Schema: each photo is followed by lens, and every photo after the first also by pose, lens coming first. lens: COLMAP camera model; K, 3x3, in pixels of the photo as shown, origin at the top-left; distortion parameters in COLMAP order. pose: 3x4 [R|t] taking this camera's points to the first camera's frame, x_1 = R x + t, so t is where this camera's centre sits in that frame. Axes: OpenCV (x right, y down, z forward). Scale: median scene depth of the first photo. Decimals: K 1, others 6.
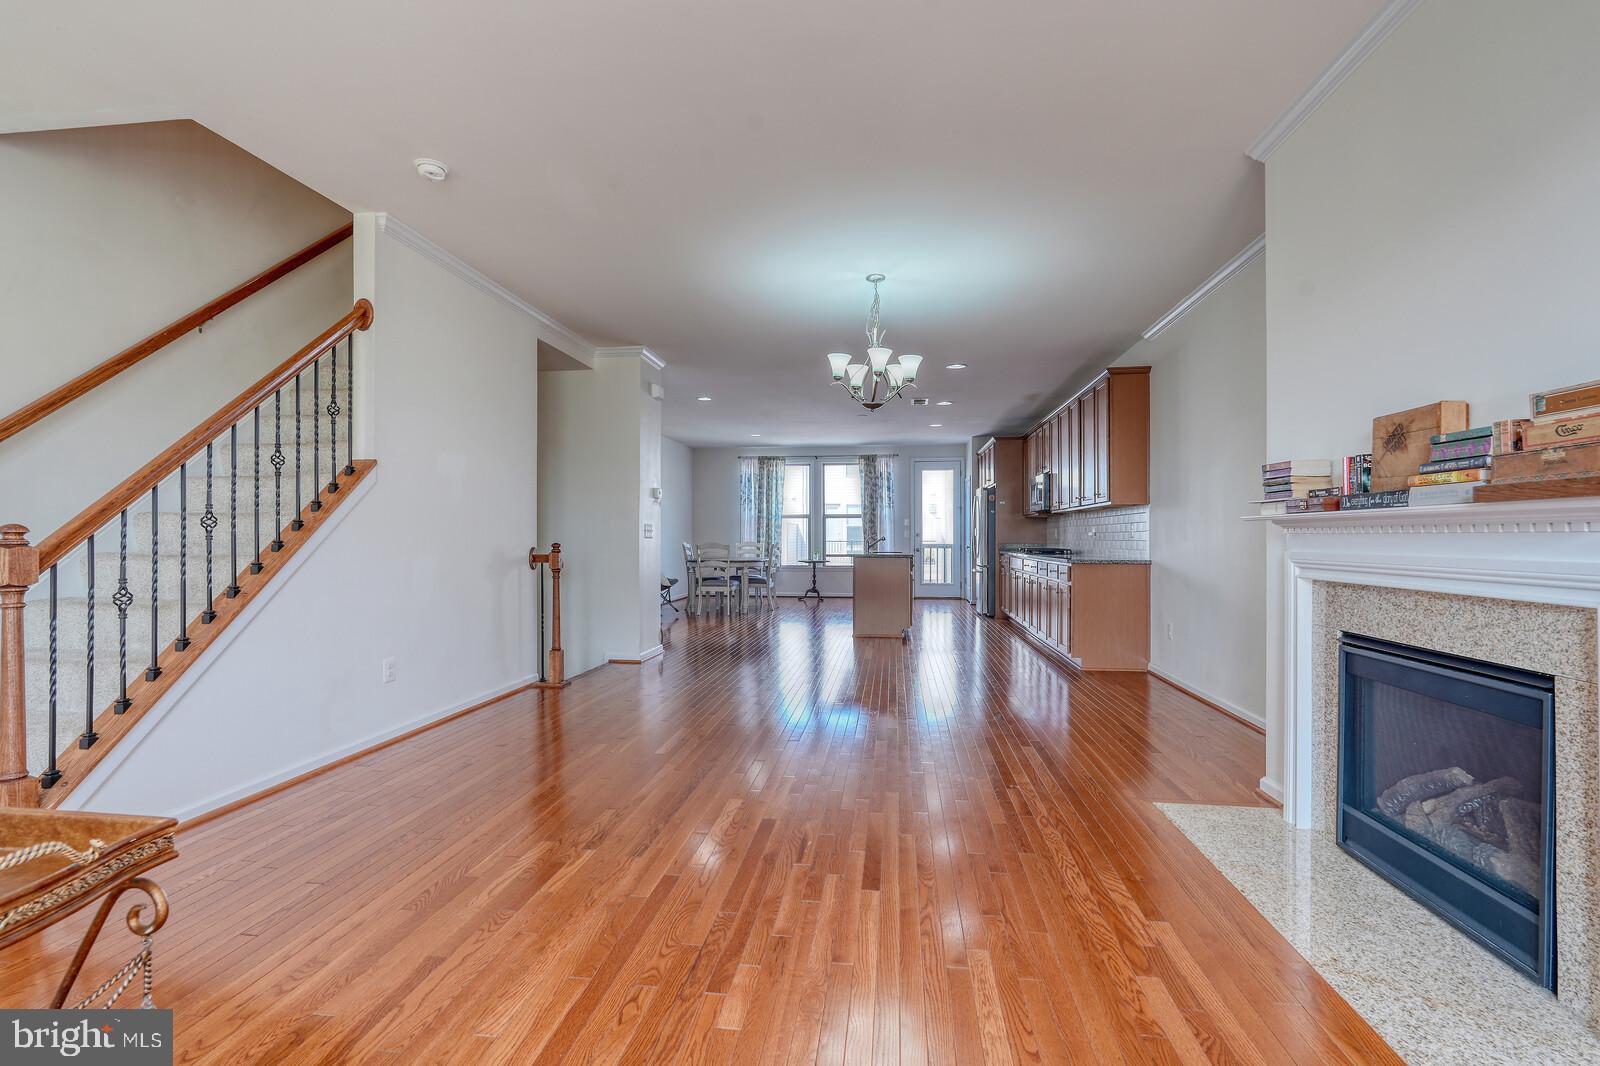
lens RADIAL K [[710.4, 0, 800.0], [0, 710.4, 533.0], [0, 0, 1]] dist [-0.002617, 0.000061]
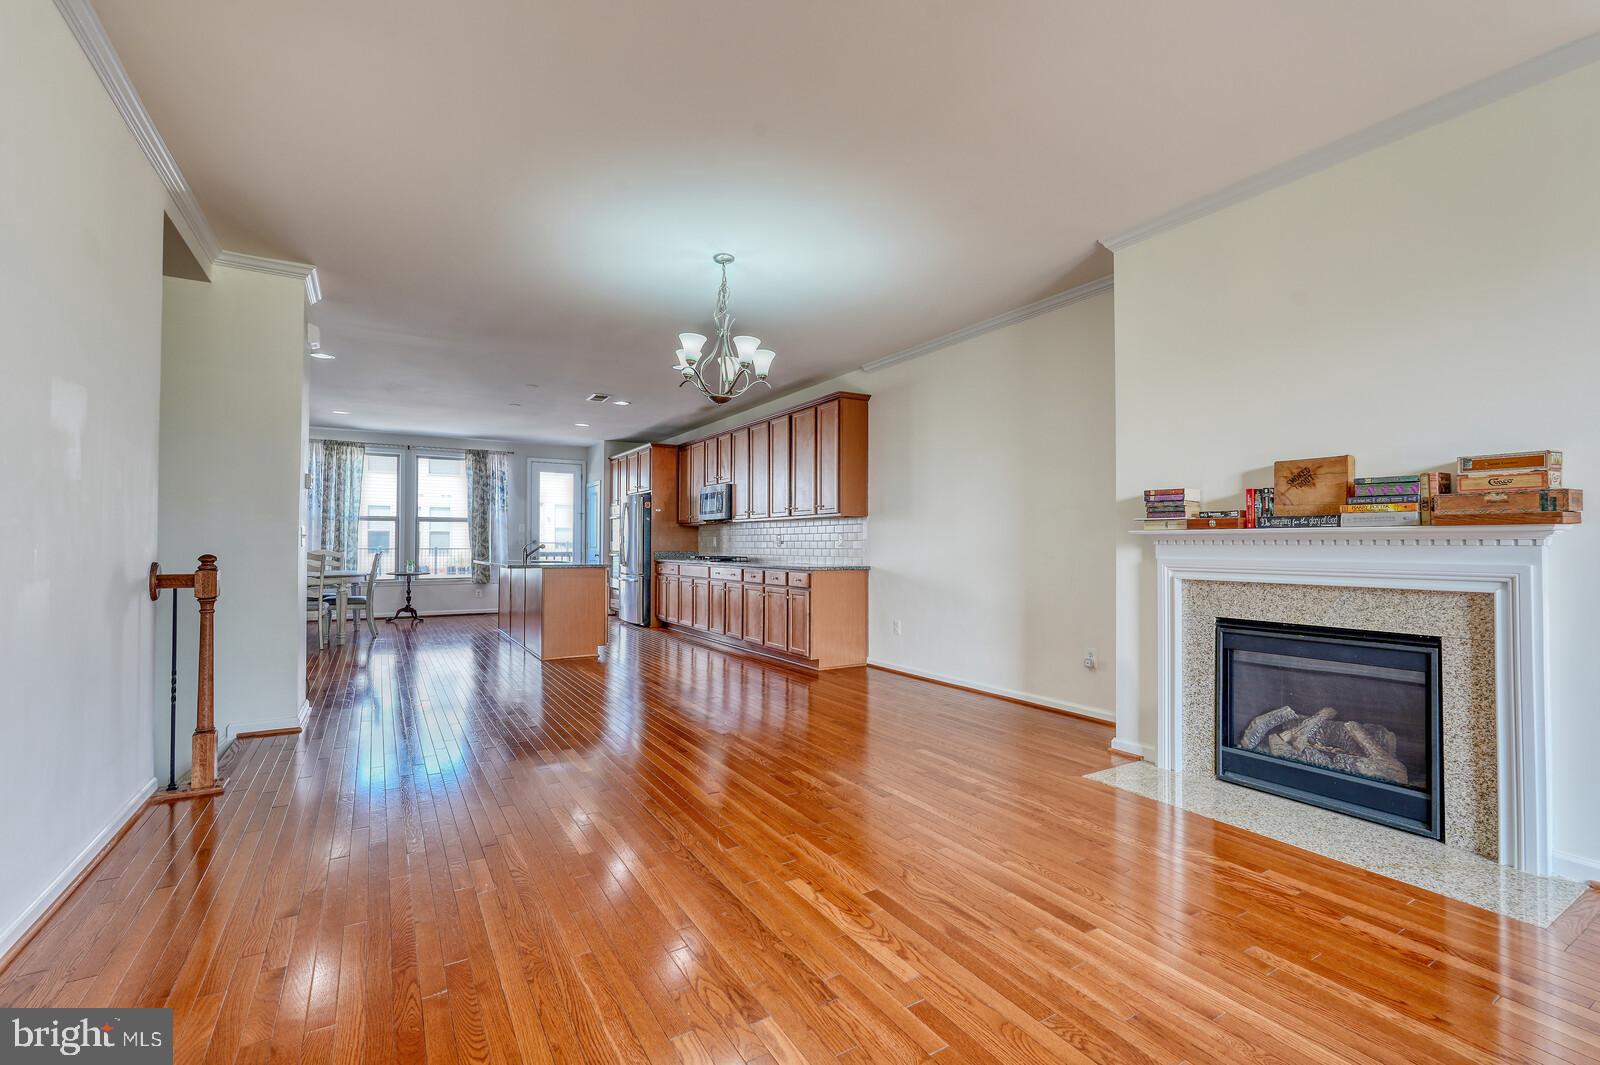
lens RADIAL K [[695.5, 0, 800.0], [0, 695.5, 532.5], [0, 0, 1]] dist [-0.005904, -0.000015]
pose [[0.779453, 0.012772, 0.626331, -0.262645], [-0.006012, 0.999899, -0.012909, -0.000350], [-0.626432, 0.006296, 0.779451, 0.181464]]
